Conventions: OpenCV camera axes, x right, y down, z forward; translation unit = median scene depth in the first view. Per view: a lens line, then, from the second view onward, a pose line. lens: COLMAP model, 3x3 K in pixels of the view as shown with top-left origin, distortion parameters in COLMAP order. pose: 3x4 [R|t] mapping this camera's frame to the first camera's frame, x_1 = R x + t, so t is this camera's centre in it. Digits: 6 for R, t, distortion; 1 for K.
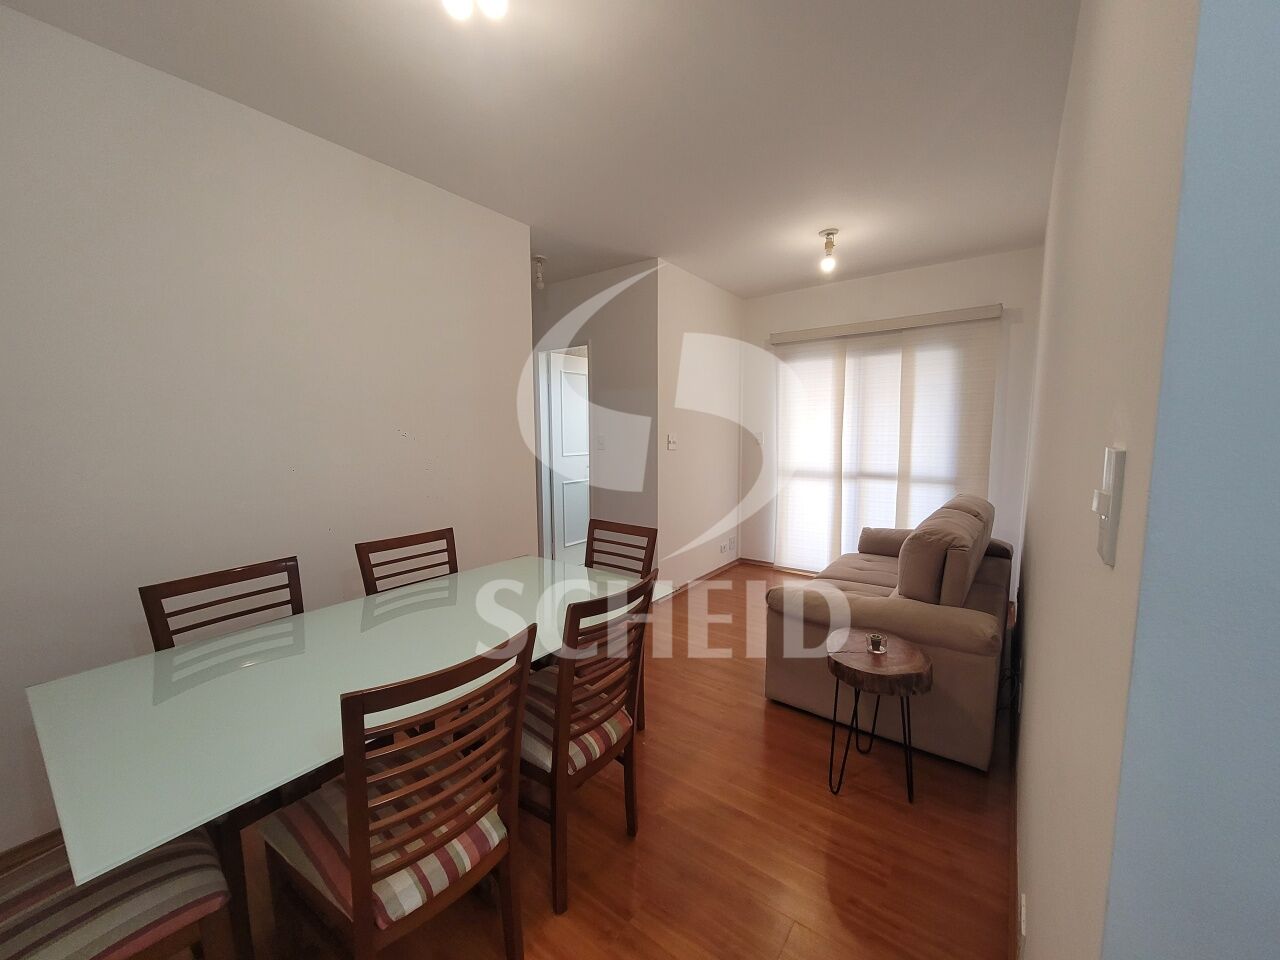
lens RADIAL K [[509.5, 0, 641.4], [0, 509.5, 477.9], [0, 0, 1]] dist [-0.001181, -0.003538]
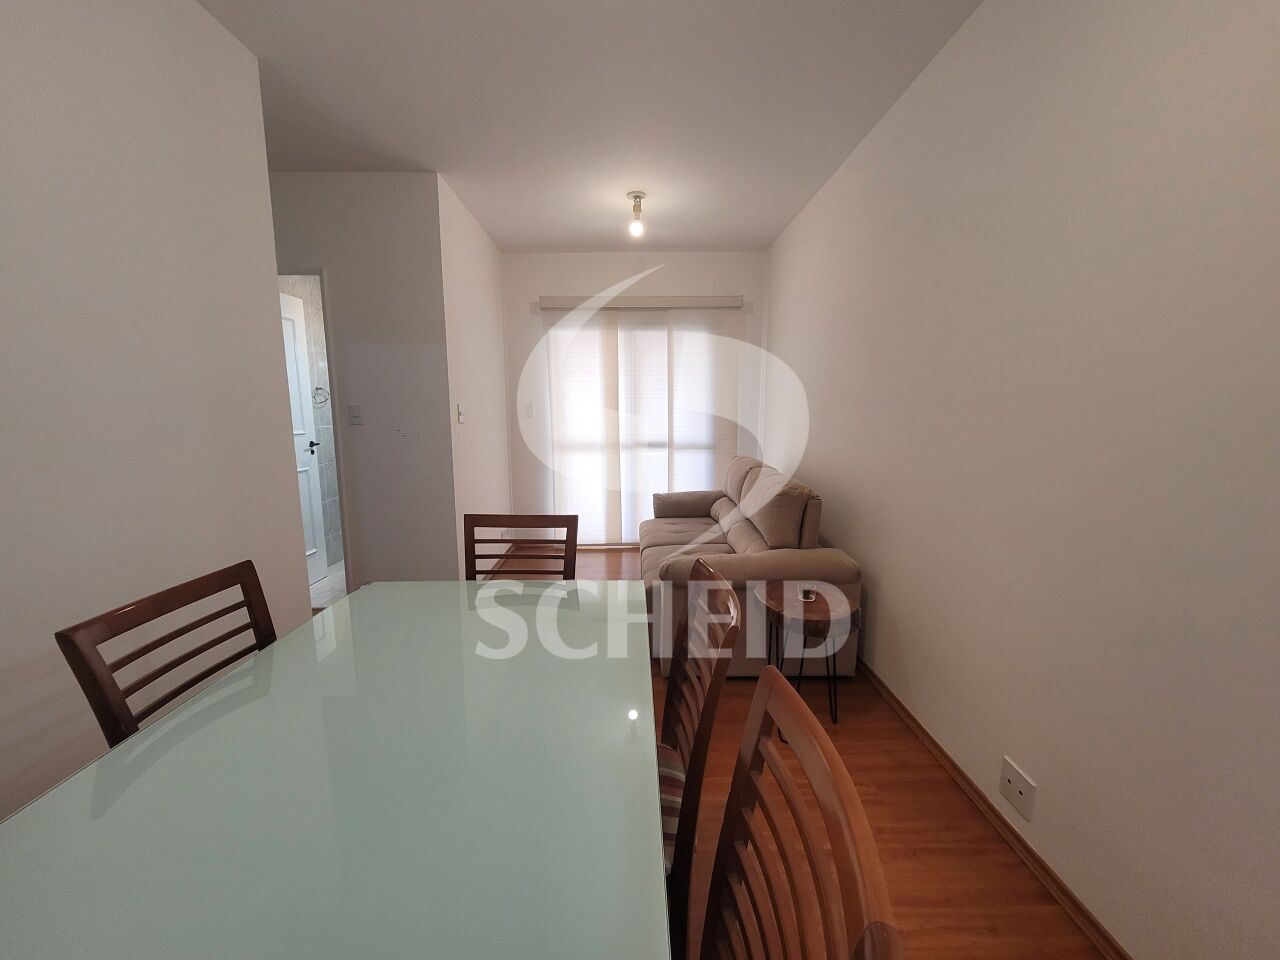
lens RADIAL K [[503.7, 0, 640.0], [0, 503.7, 480.0], [0, 0, 1]] dist [-0.008491, -0.000242]
pose [[0.783520, -0.083955, 0.615669, -0.238853], [0.056000, 0.996339, 0.064598, -0.000175], [-0.618838, -0.016136, 0.785353, 0.207851]]
